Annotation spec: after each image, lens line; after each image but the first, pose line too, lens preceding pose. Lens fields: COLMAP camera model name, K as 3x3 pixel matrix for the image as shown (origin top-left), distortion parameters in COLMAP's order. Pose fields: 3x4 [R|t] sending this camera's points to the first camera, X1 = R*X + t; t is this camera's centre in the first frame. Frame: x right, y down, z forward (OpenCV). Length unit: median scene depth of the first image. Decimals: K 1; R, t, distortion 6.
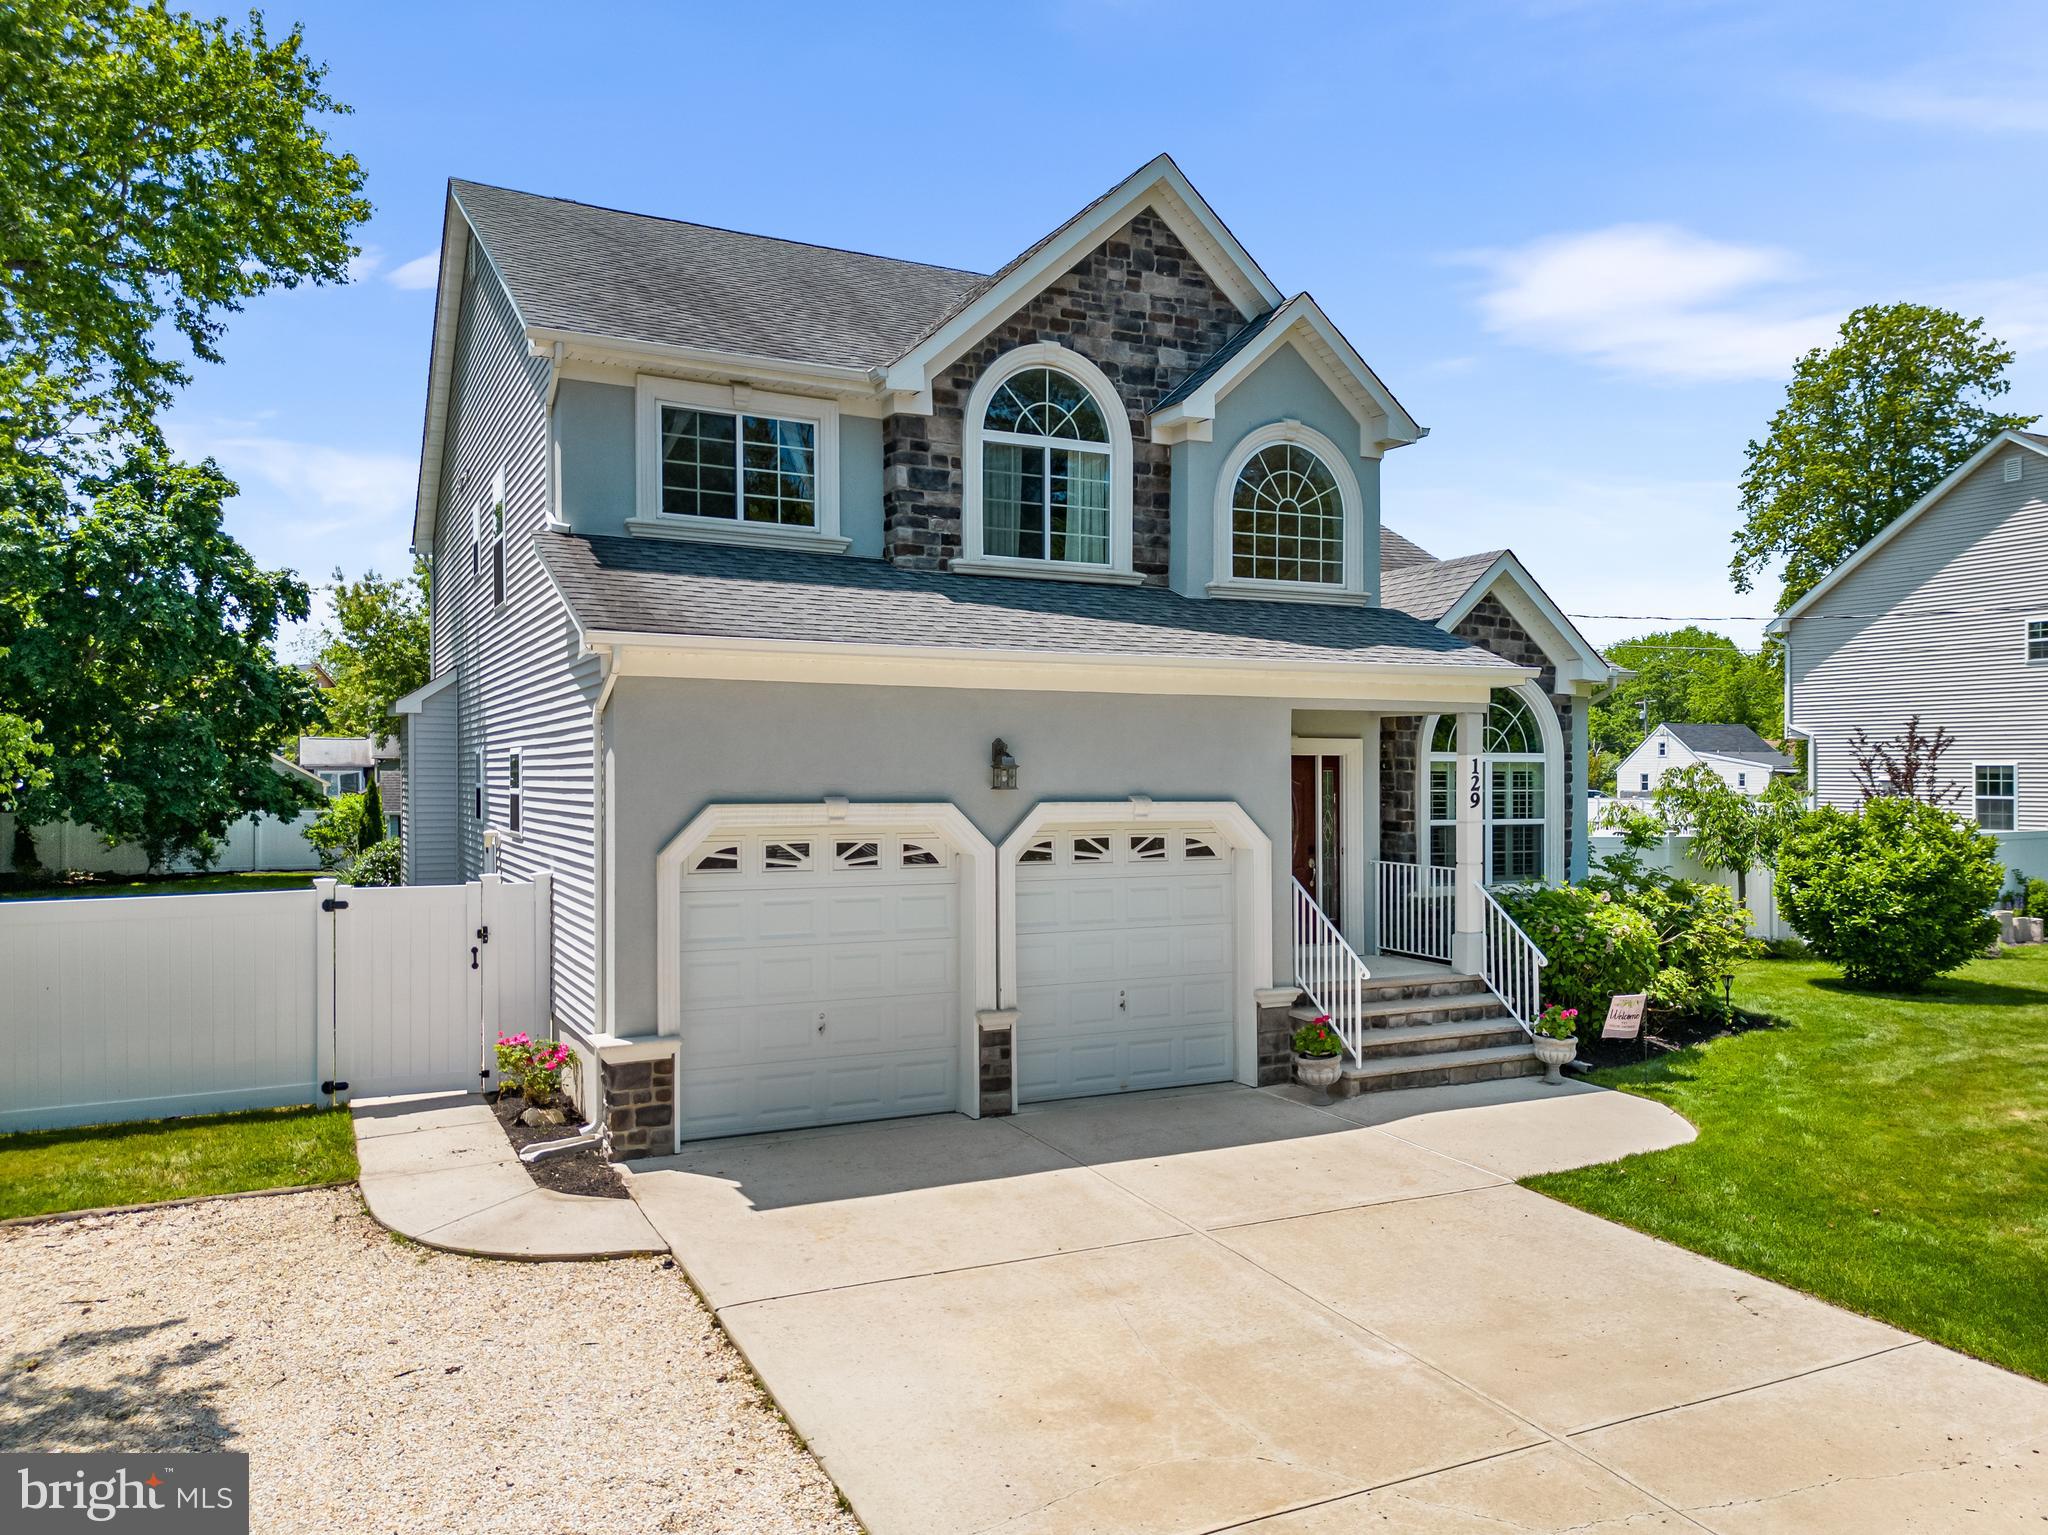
lens RADIAL K [[1474.8, 0, 1015.9], [0, 1474.8, 777.2], [0, 0, 1]] dist [0.135082, -0.183662]
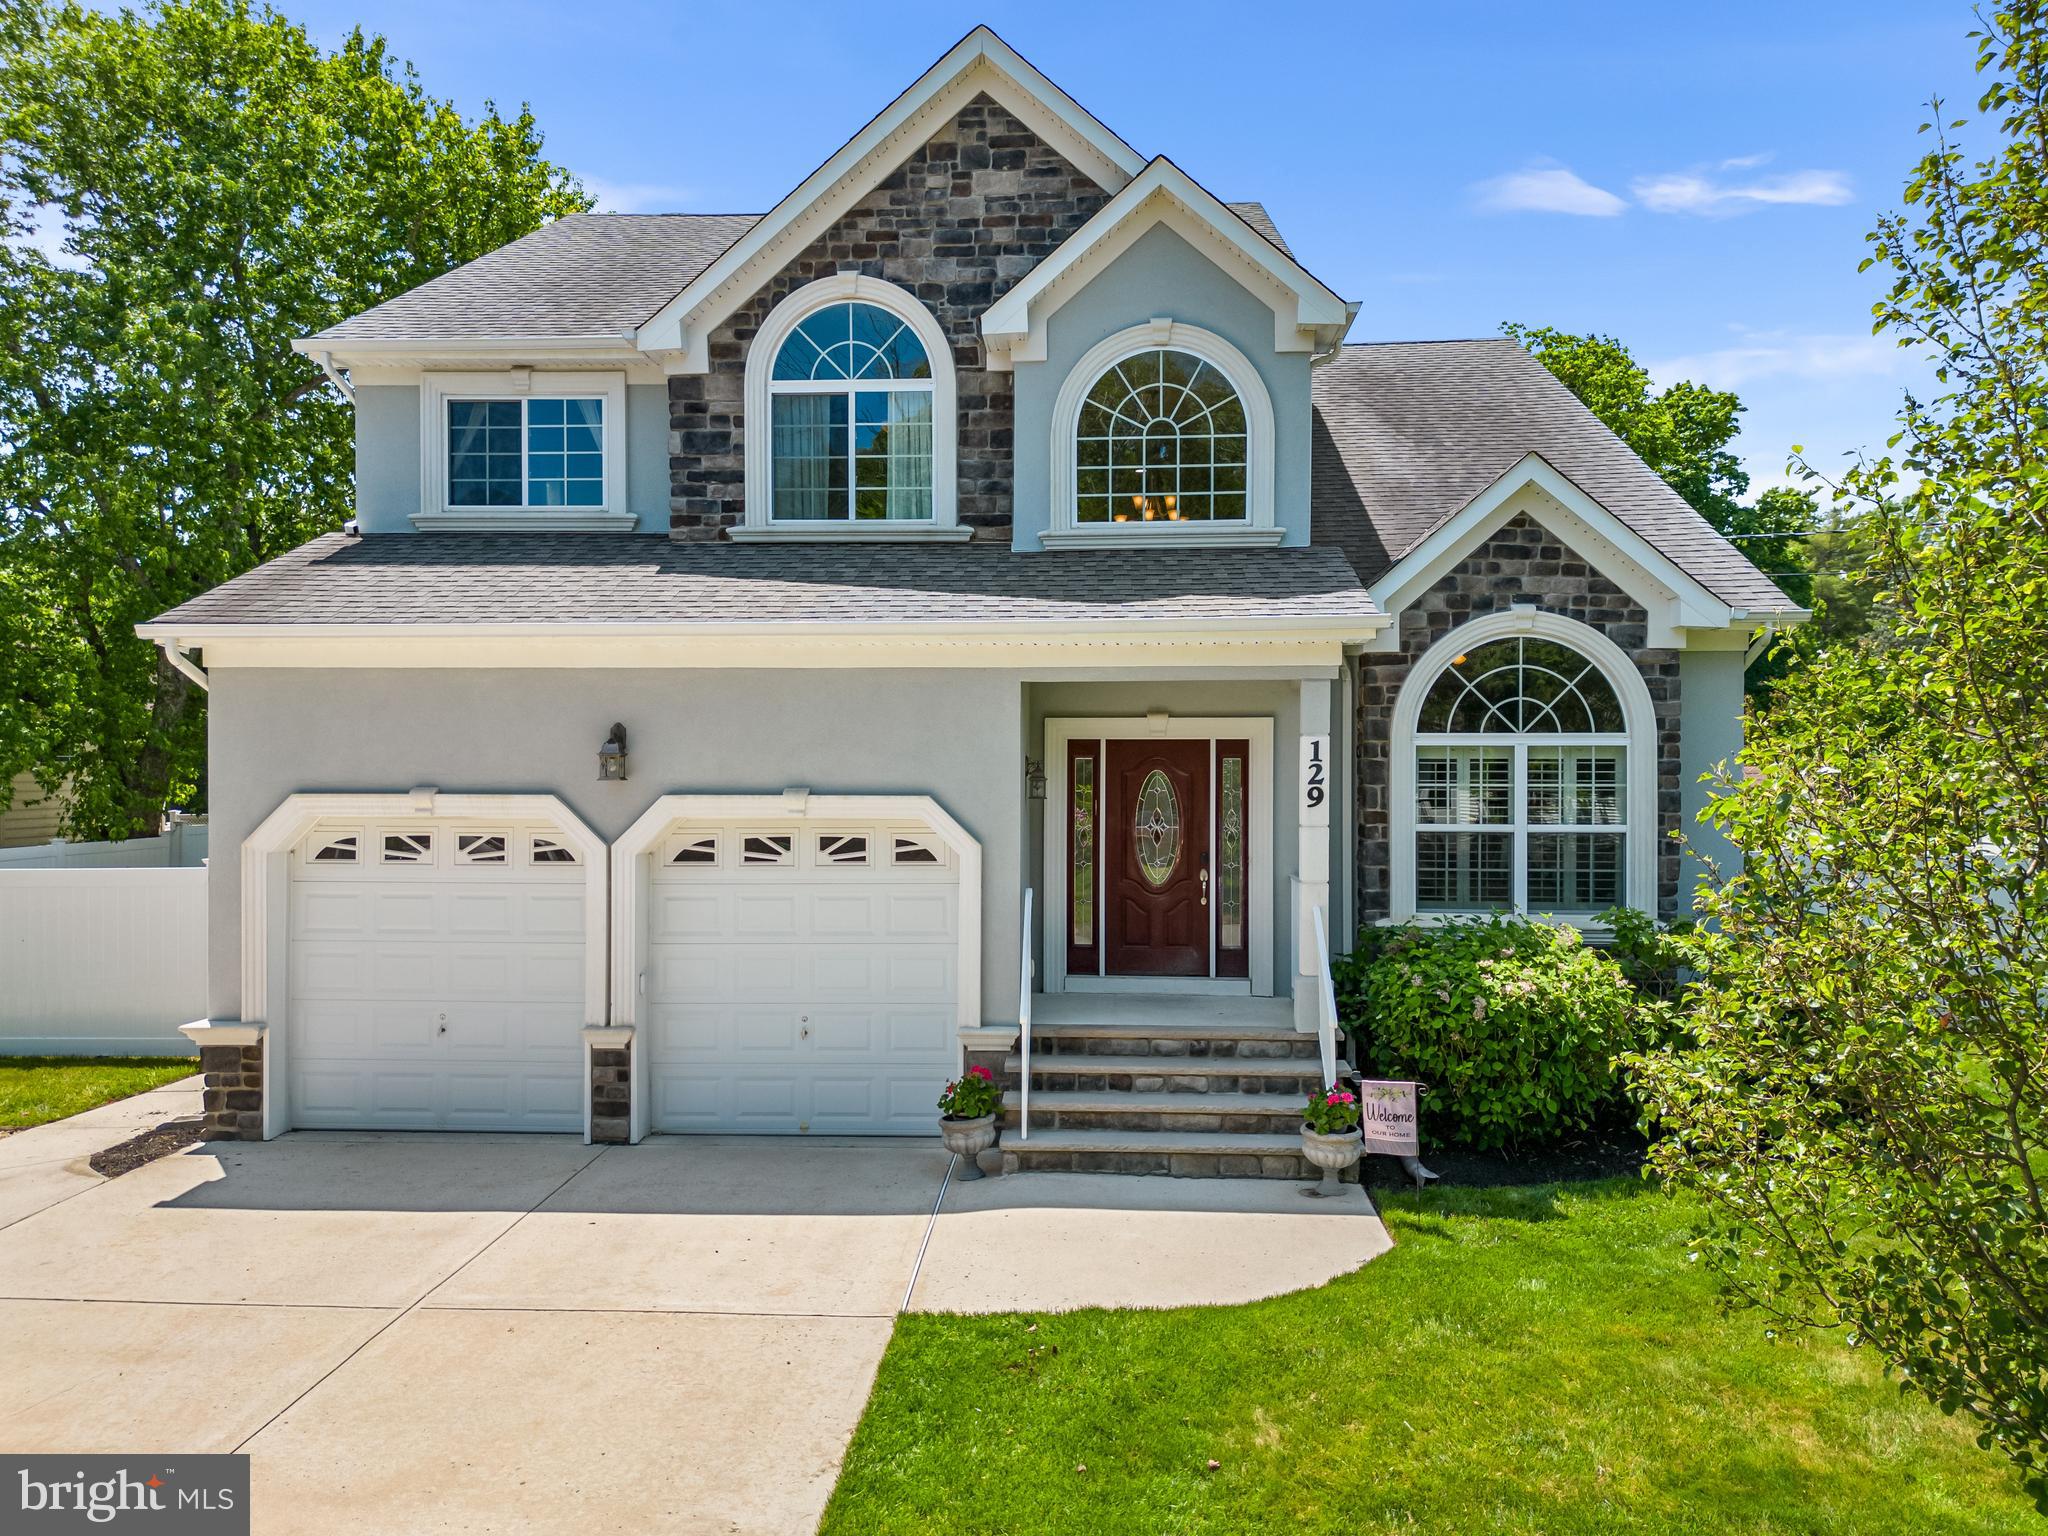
lens RADIAL K [[1469.2, 0, 1020.0], [0, 1469.2, 768.5], [0, 0, 1]] dist [0.105945, -0.150240]
pose [[0.864912, -0.000542, -0.501923, 0.558507], [0.000213, 1.000000, -0.000714, 0.001624], [0.501923, 0.000511, 0.864912, 0.297032]]
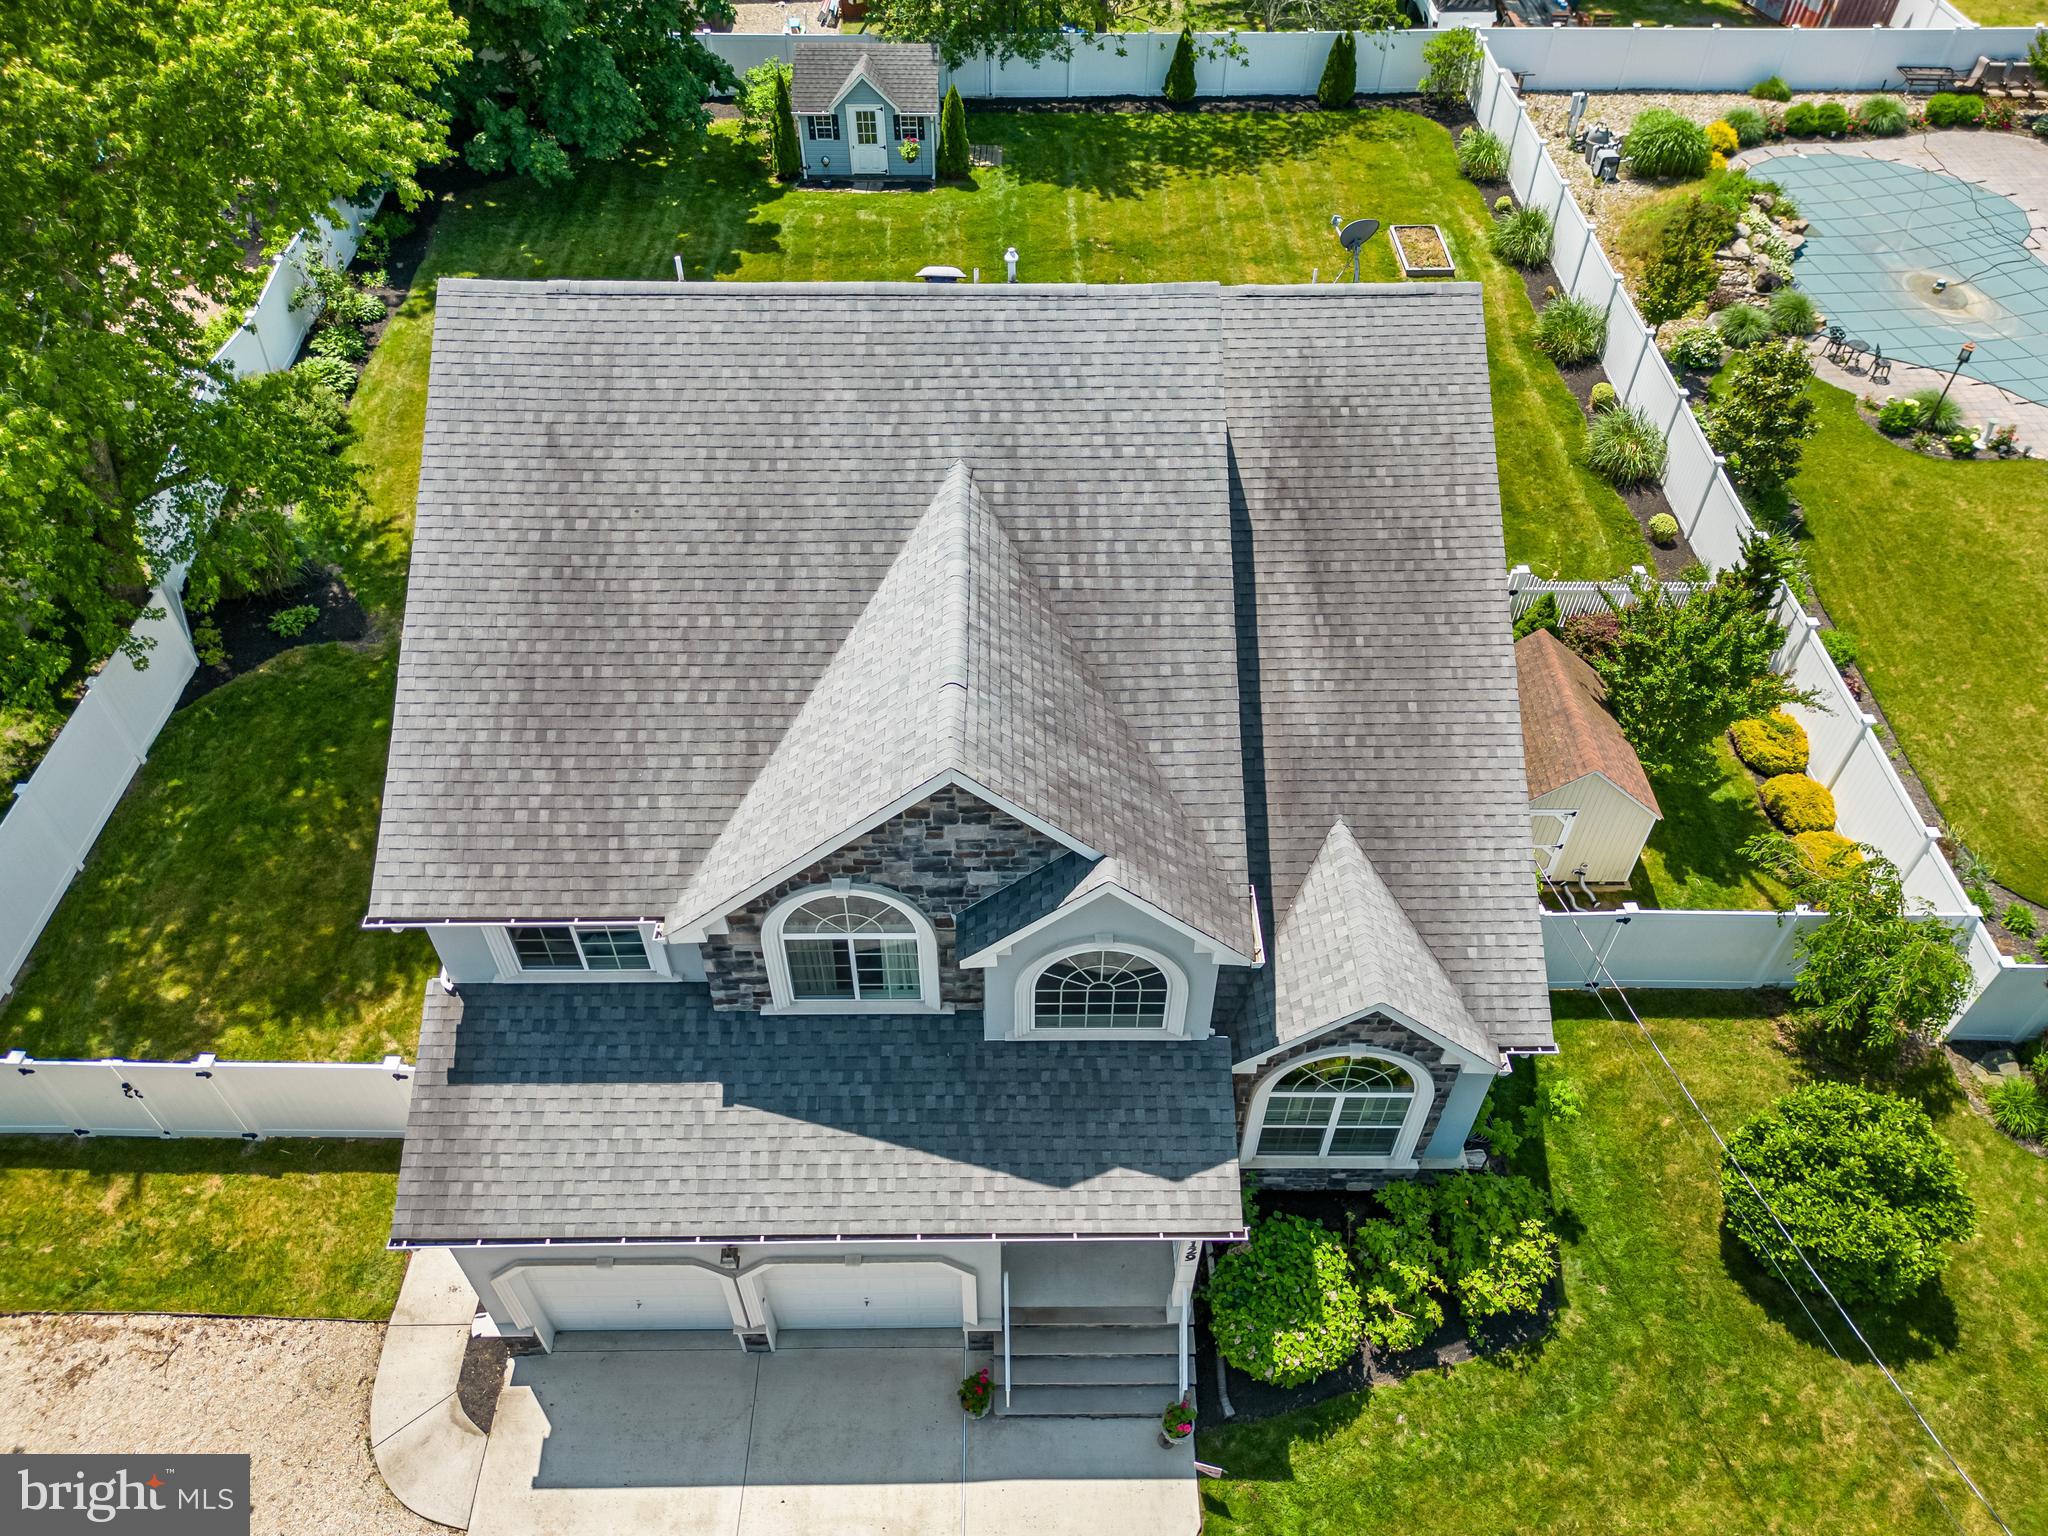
lens RADIAL K [[1474.8, 0, 1015.9], [0, 1474.8, 777.7], [0, 0, 1]] dist [0.135082, -0.183662]
pose [[0.898170, 0.323308, -0.297930, 0.419121], [-0.002076, 0.680767, 0.732497, -1.109356], [0.439643, -0.657289, 0.612115, 0.482149]]
